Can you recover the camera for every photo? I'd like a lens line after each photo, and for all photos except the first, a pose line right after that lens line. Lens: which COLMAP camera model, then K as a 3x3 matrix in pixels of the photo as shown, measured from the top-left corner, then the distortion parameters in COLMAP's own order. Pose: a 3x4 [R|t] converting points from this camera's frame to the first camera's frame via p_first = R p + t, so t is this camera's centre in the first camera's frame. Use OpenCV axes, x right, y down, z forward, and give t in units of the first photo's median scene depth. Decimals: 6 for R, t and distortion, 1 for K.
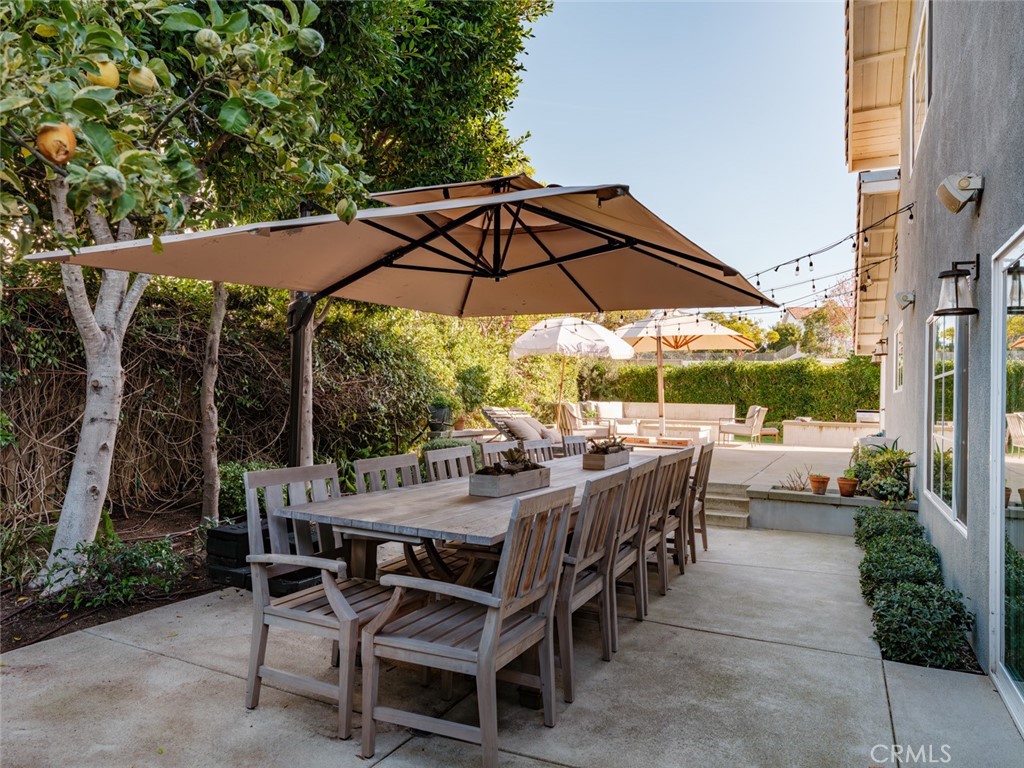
lens RADIAL K [[674.0, 0, 512.0], [0, 674.0, 384.0], [0, 0, 1]] dist [-0.002589, -0.000512]
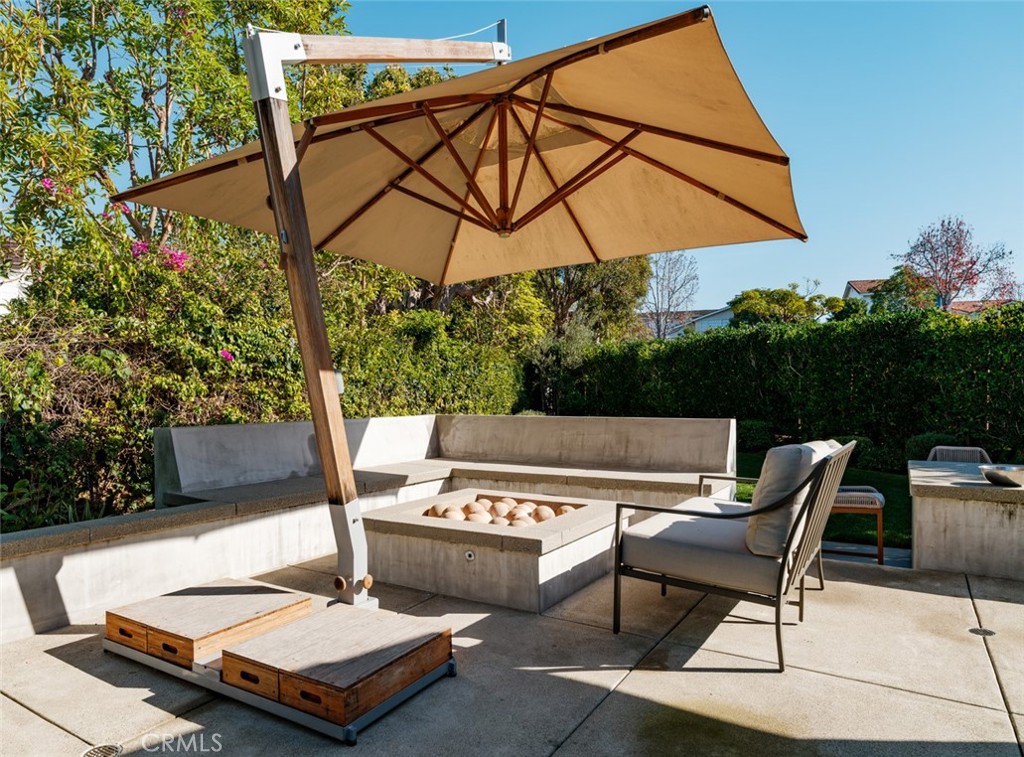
lens RADIAL K [[605.5, 0, 512.0], [0, 605.5, 378.5], [0, 0, 1]] dist [0.002902, 0.000643]
pose [[0.992899, -0.031478, -0.114721, 0.178572], [0.030810, 0.999496, -0.007591, 0.007659], [0.114902, 0.004003, 0.993369, 0.484897]]
